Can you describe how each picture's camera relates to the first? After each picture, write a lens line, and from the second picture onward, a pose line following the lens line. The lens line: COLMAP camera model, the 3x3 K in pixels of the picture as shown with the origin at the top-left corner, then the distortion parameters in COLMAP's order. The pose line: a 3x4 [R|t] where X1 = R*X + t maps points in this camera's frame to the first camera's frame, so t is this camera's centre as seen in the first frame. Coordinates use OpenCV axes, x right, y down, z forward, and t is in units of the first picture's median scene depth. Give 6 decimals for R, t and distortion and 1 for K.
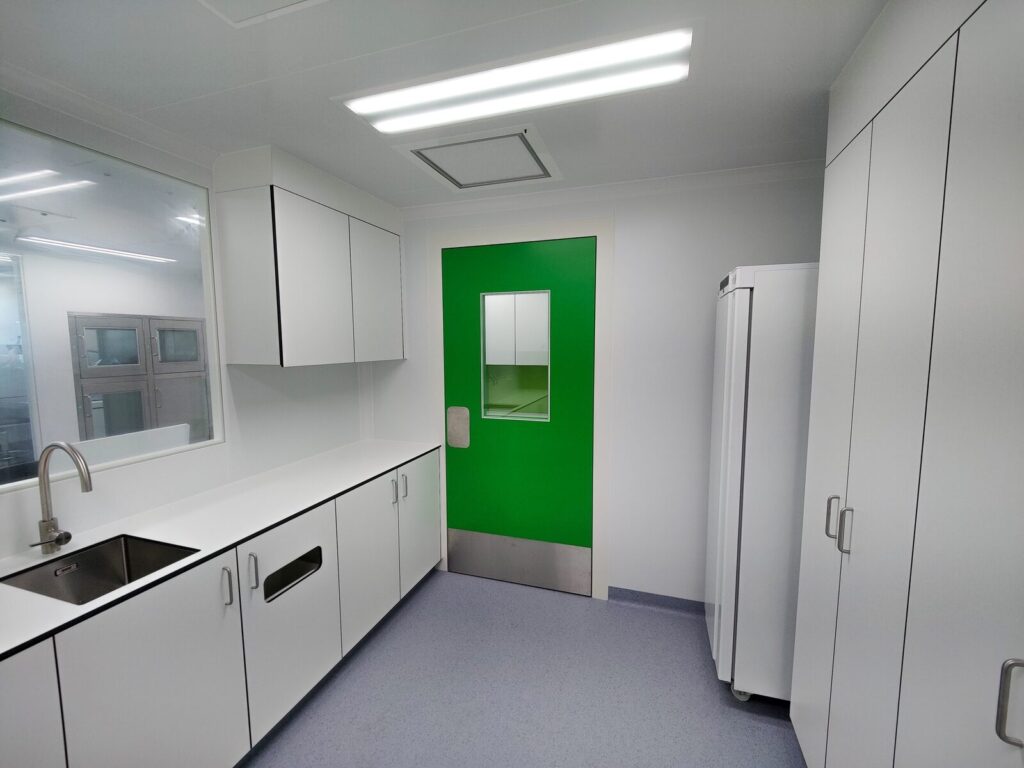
lens RADIAL K [[437.2, 0, 512.0], [0, 437.2, 384.0], [0, 0, 1]] dist [-0.001565, -0.013665]
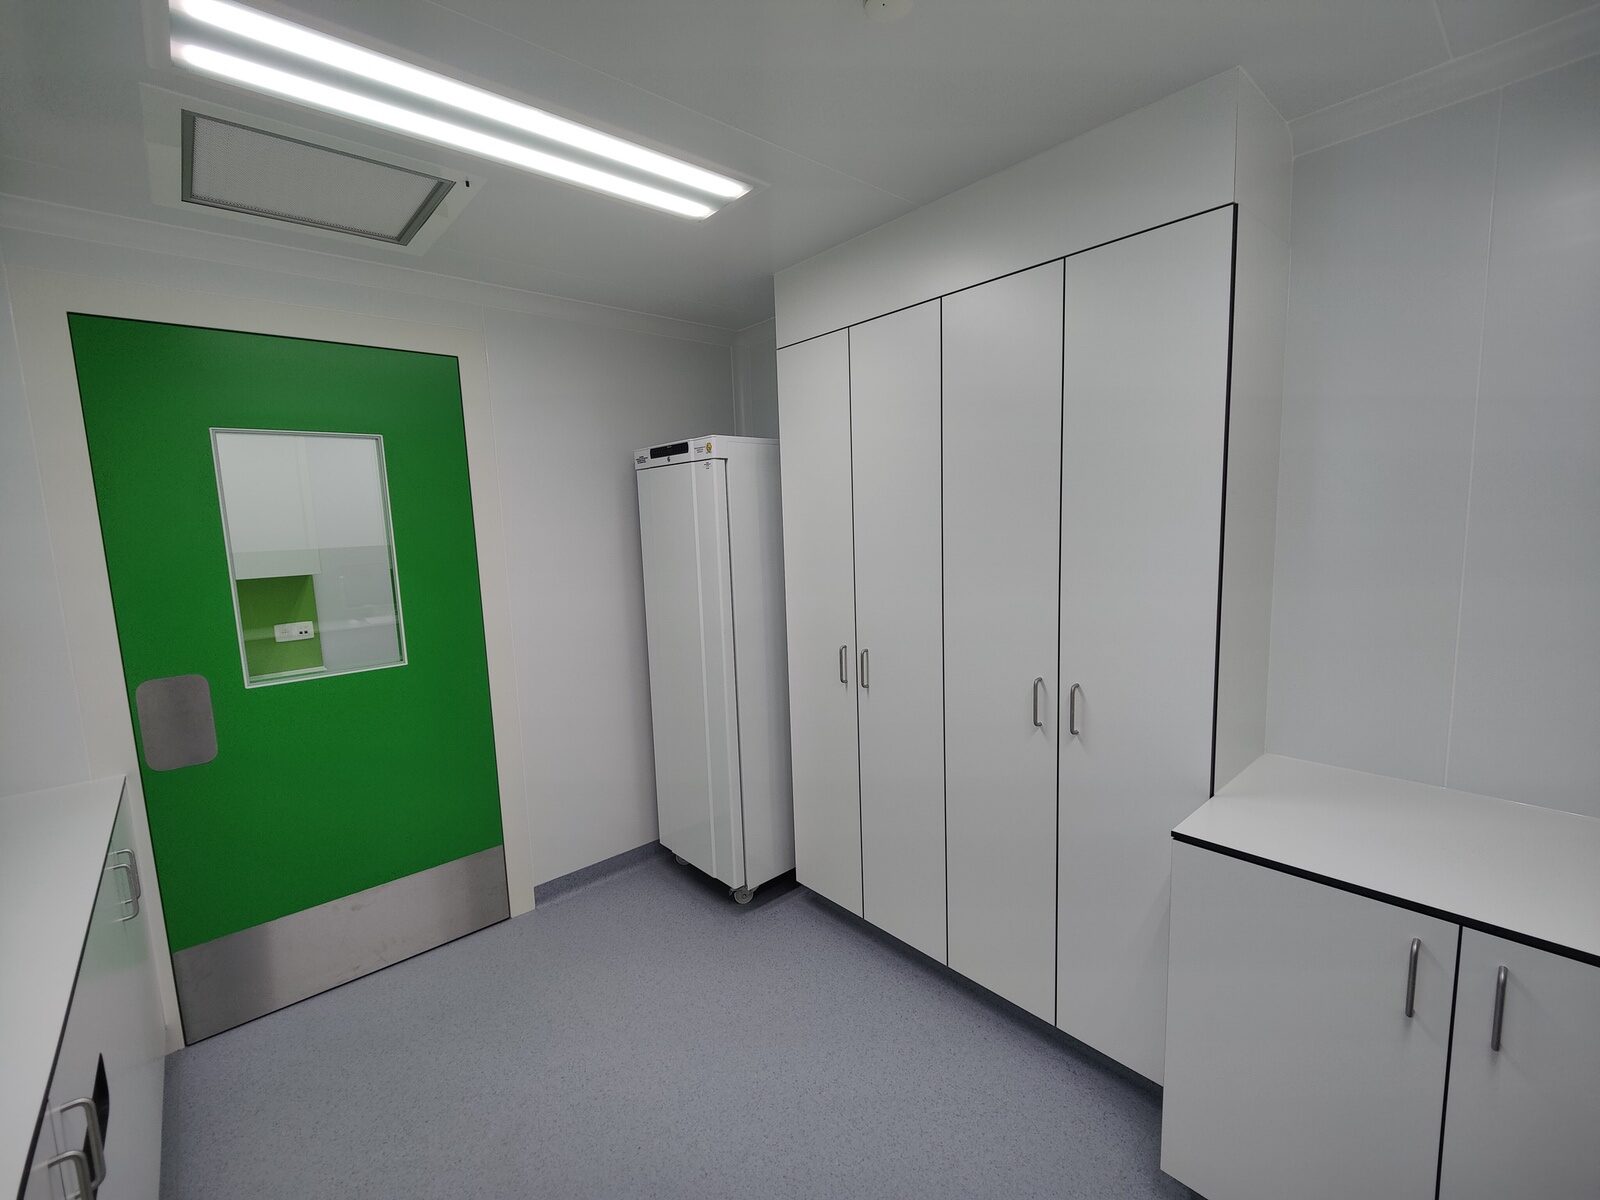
lens RADIAL K [[690.3, 0, 800.0], [0, 690.3, 600.0], [0, 0, 1]] dist [0.020168, -0.014646]
pose [[0.487551, -0.119462, 0.864883, -0.477862], [0.113595, 0.990854, 0.072826, -0.006382], [-0.865673, 0.062740, 0.496663, 0.093895]]
